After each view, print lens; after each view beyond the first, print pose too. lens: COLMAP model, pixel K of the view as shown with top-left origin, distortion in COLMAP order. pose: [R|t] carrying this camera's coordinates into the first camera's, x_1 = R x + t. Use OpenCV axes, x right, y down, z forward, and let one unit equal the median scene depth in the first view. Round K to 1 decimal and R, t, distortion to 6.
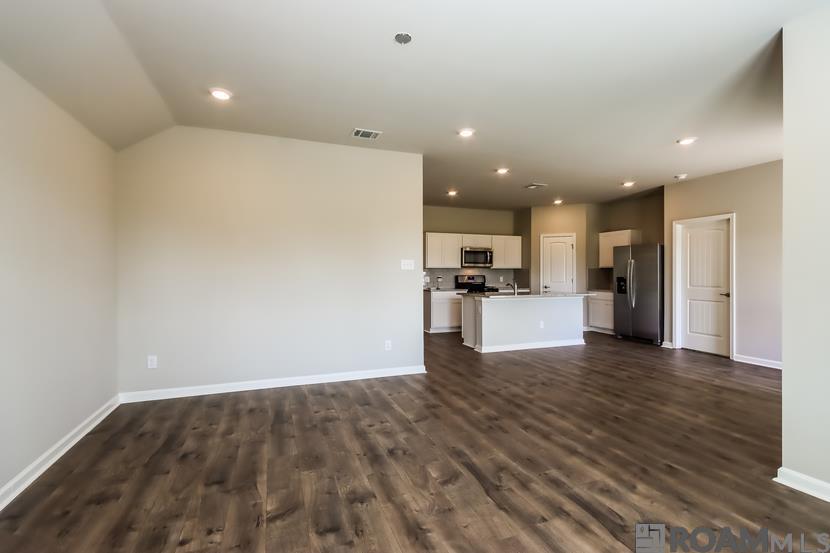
lens RADIAL K [[381.0, 0, 411.2], [0, 381.0, 272.6], [0, 0, 1]] dist [0.002871, 0.000291]
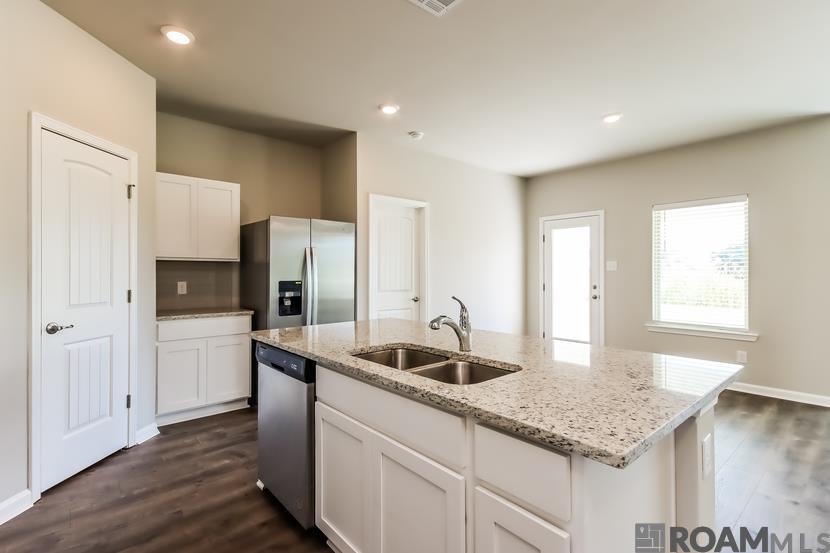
lens RADIAL K [[381.0, 0, 411.2], [0, 381.0, 272.6], [0, 0, 1]] dist [0.002871, 0.000291]
pose [[-0.327801, 0.004987, 0.944734, 0.041016], [0.002917, 0.999987, -0.004267, 0.002851], [-0.944742, 0.001357, -0.327811, 0.951218]]
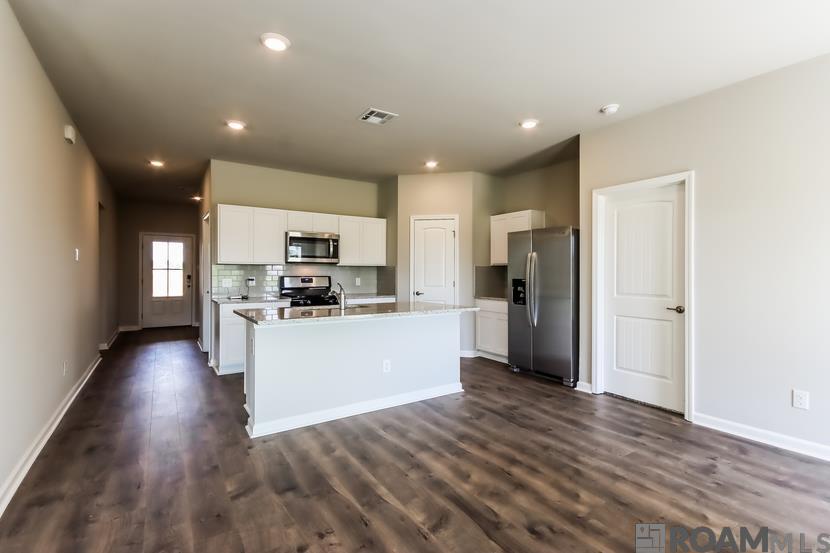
lens RADIAL K [[381.0, 0, 411.2], [0, 381.0, 272.6], [0, 0, 1]] dist [0.002871, 0.000291]
pose [[0.975938, 0.004713, 0.217996, 0.215366], [-0.004106, 0.999986, -0.003236, 0.003216], [-0.218009, 0.002263, 0.975944, 0.378708]]
